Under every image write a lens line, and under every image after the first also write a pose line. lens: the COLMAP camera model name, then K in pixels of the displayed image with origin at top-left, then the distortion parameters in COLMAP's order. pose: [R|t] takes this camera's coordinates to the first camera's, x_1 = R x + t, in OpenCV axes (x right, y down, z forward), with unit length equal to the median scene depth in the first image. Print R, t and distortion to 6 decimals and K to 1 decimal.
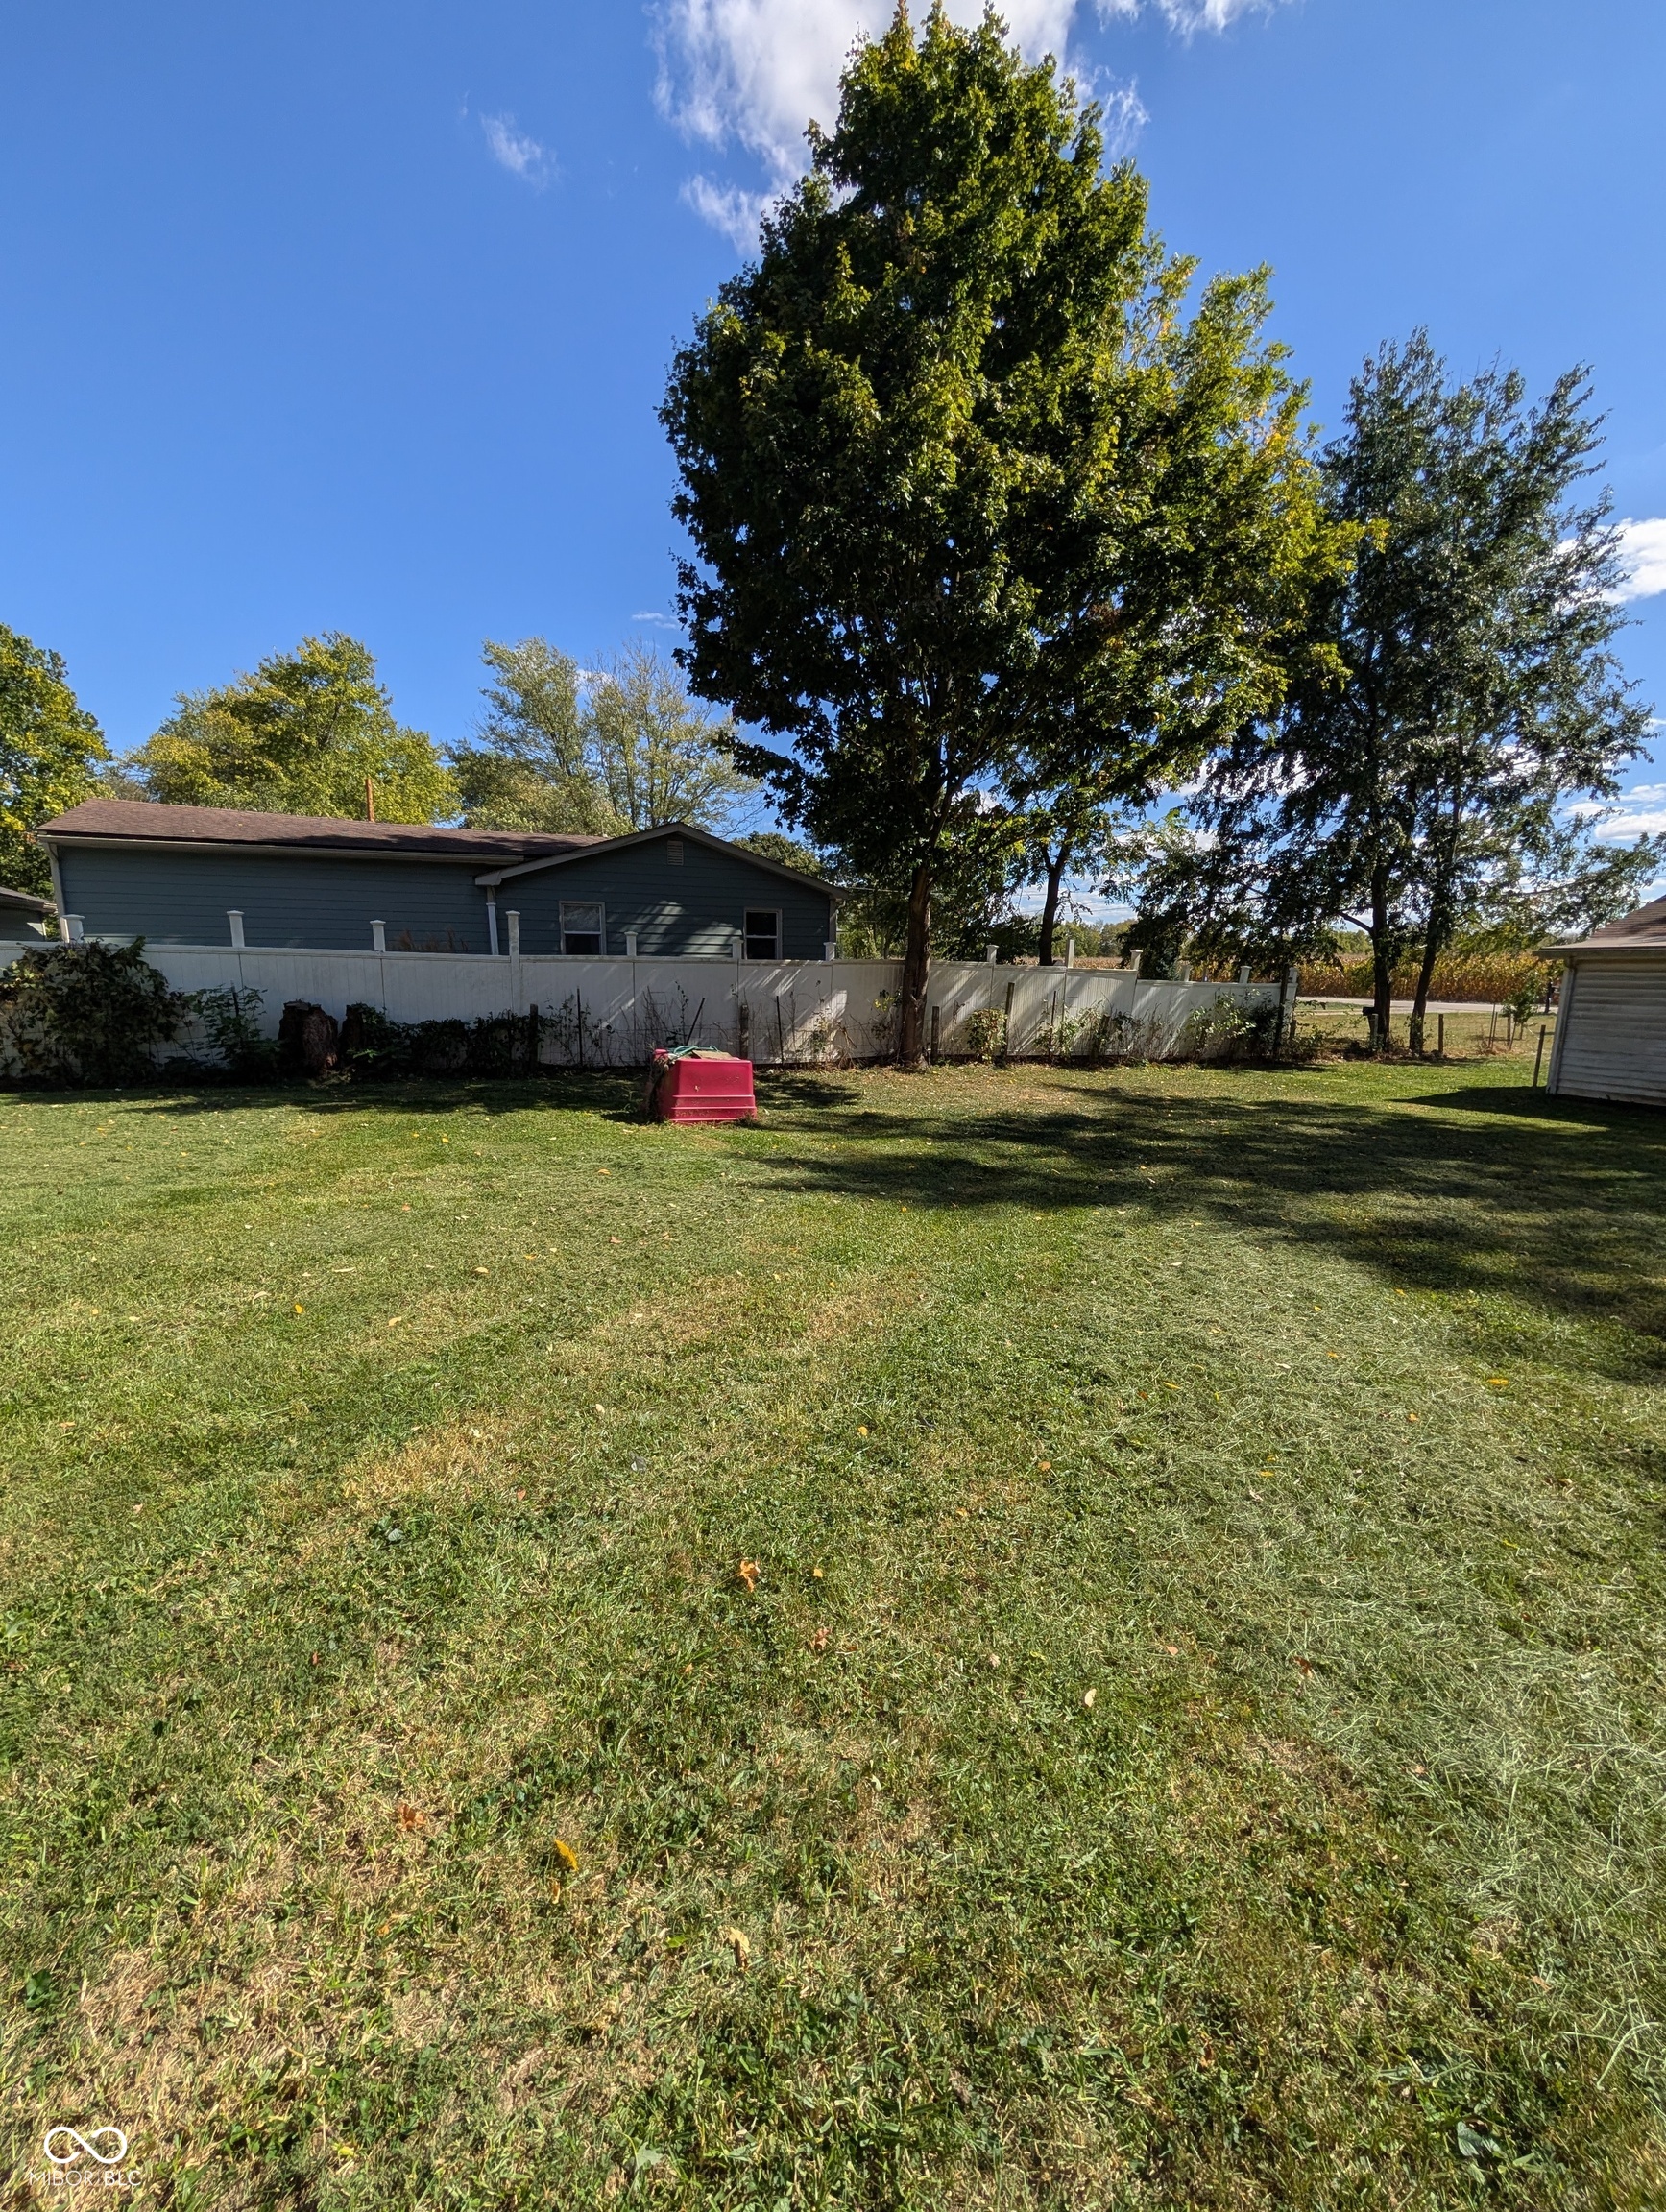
lens RADIAL K [[792.5, 0, 833.9], [0, 792.5, 1106.5], [0, 0, 1]] dist [-0.001648, 0.000478]
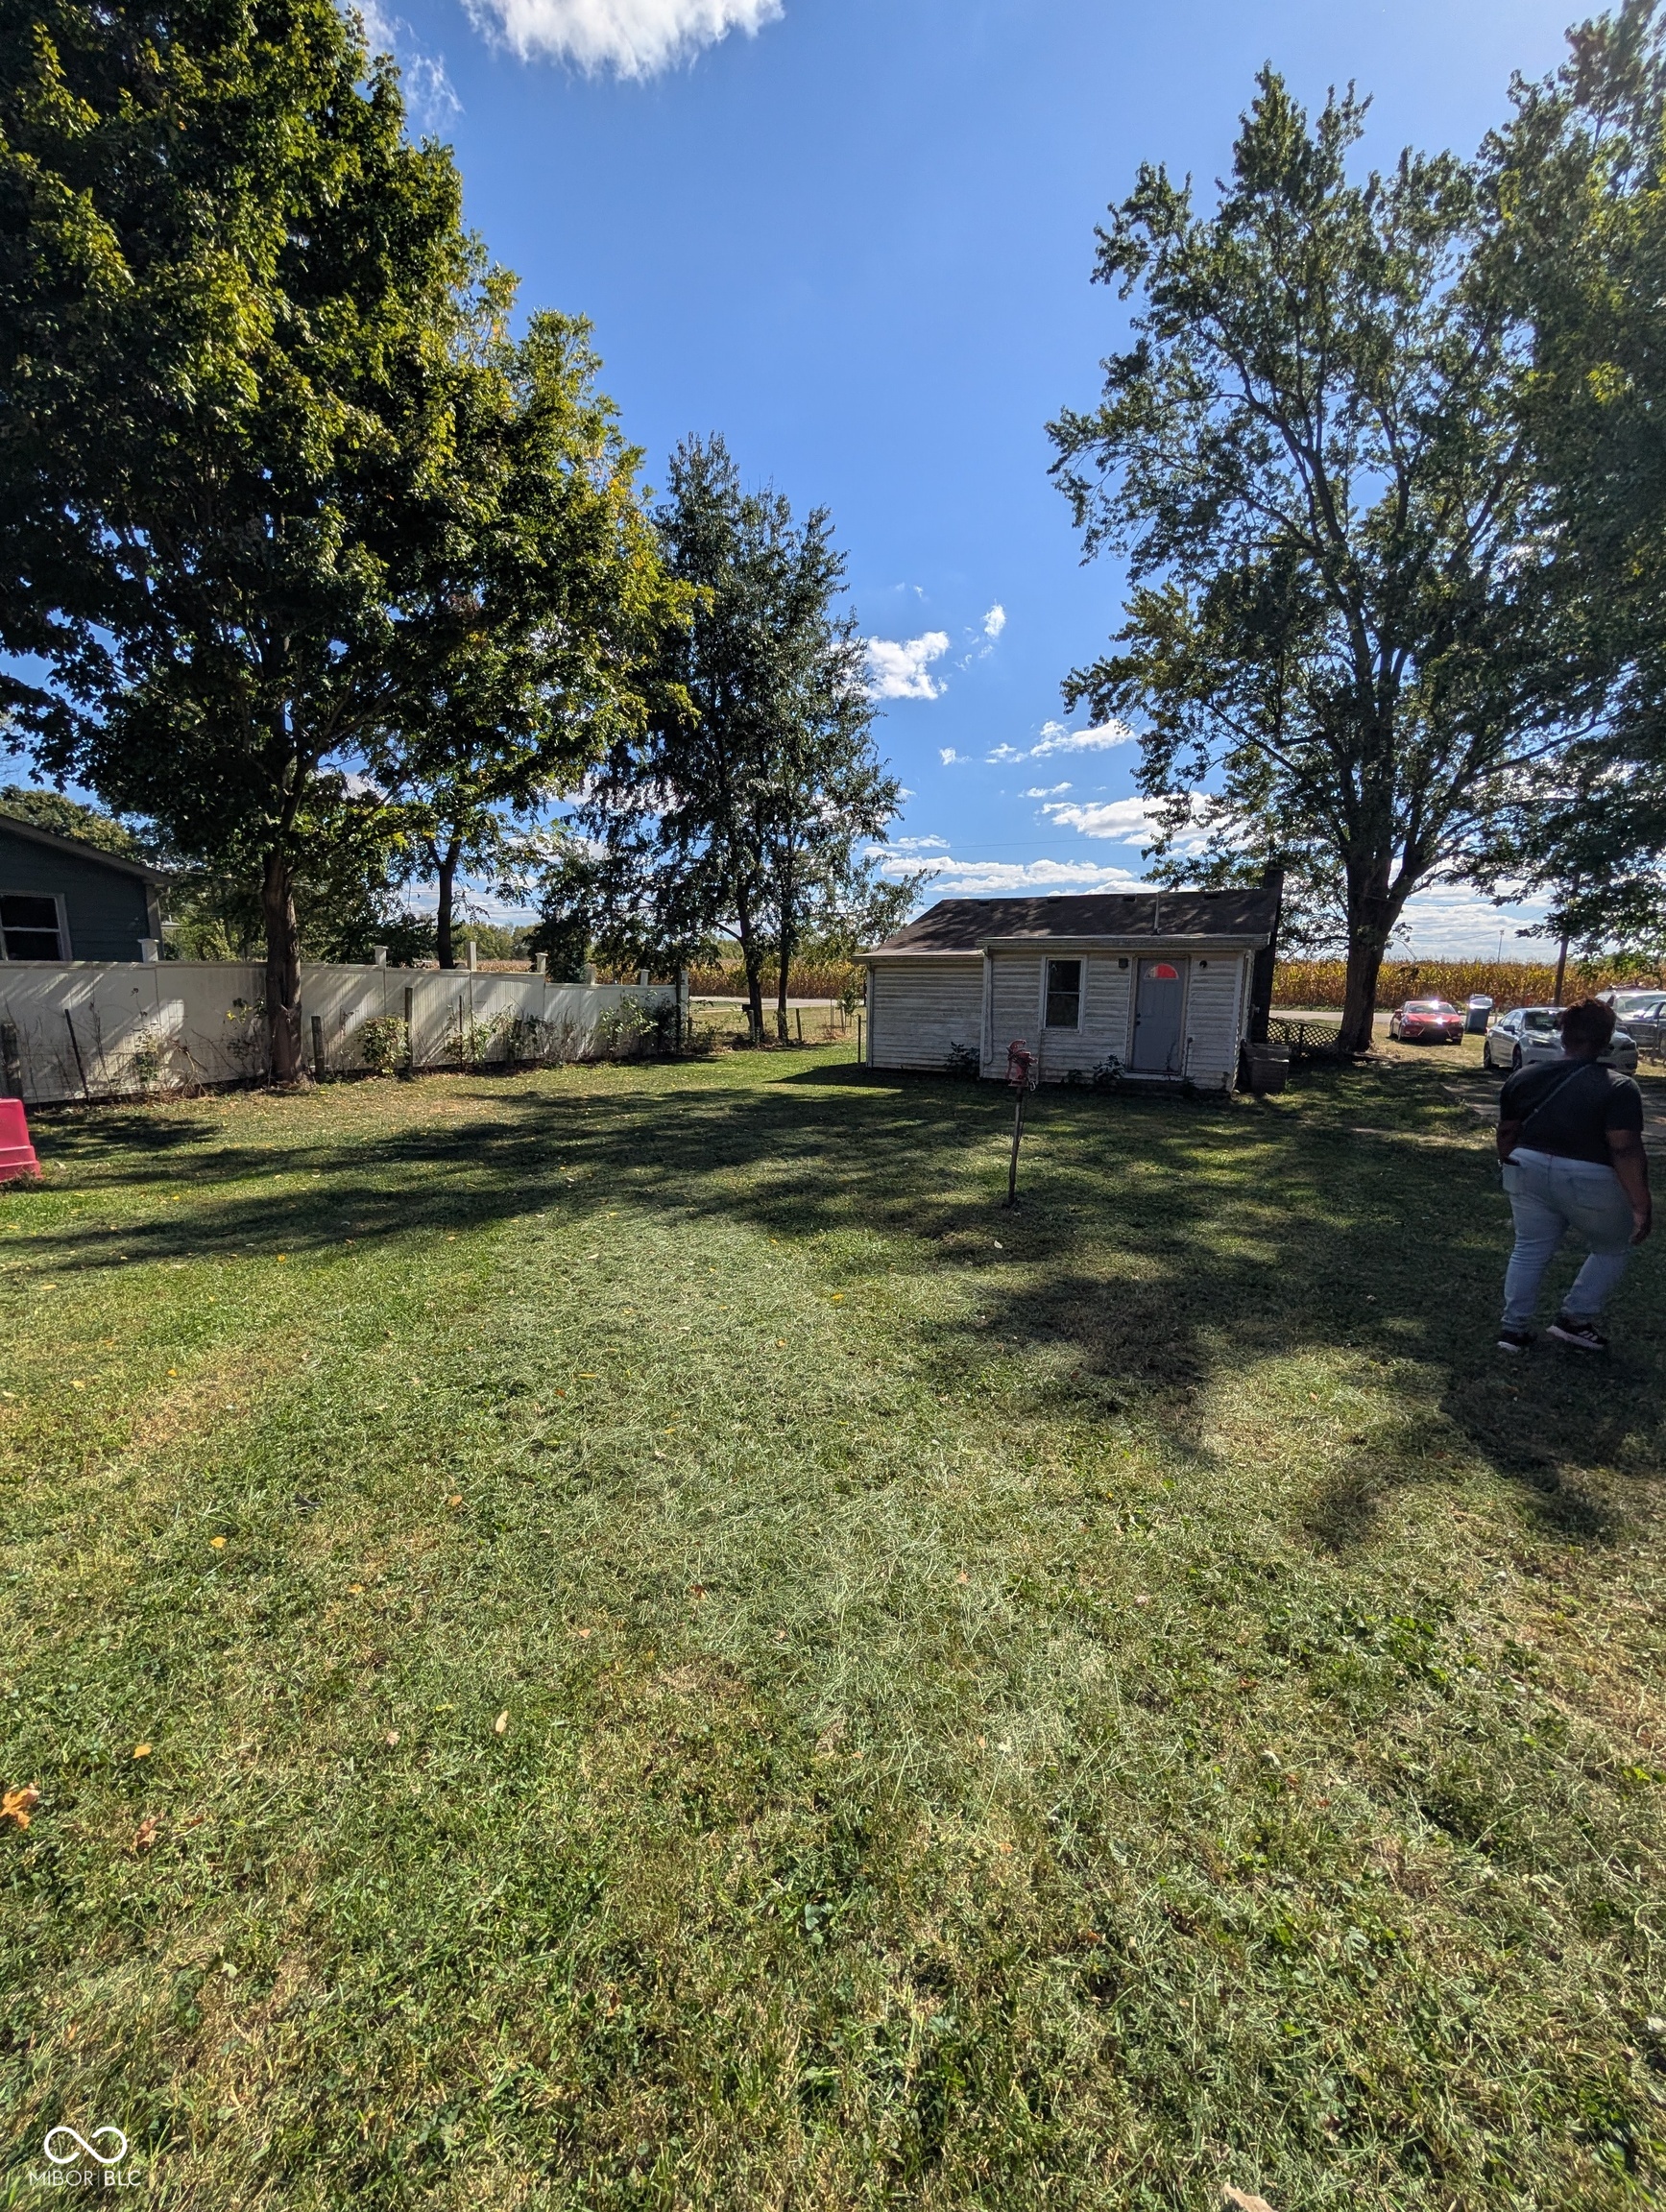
lens RADIAL K [[792.5, 0, 839.2], [0, 792.5, 1106.3], [0, 0, 1]] dist [-0.001648, 0.000478]
pose [[0.810120, -0.098753, 0.577887, 0.100316], [0.102304, 0.994400, 0.026513, 0.007710], [-0.577269, 0.037641, 0.815686, -0.033304]]
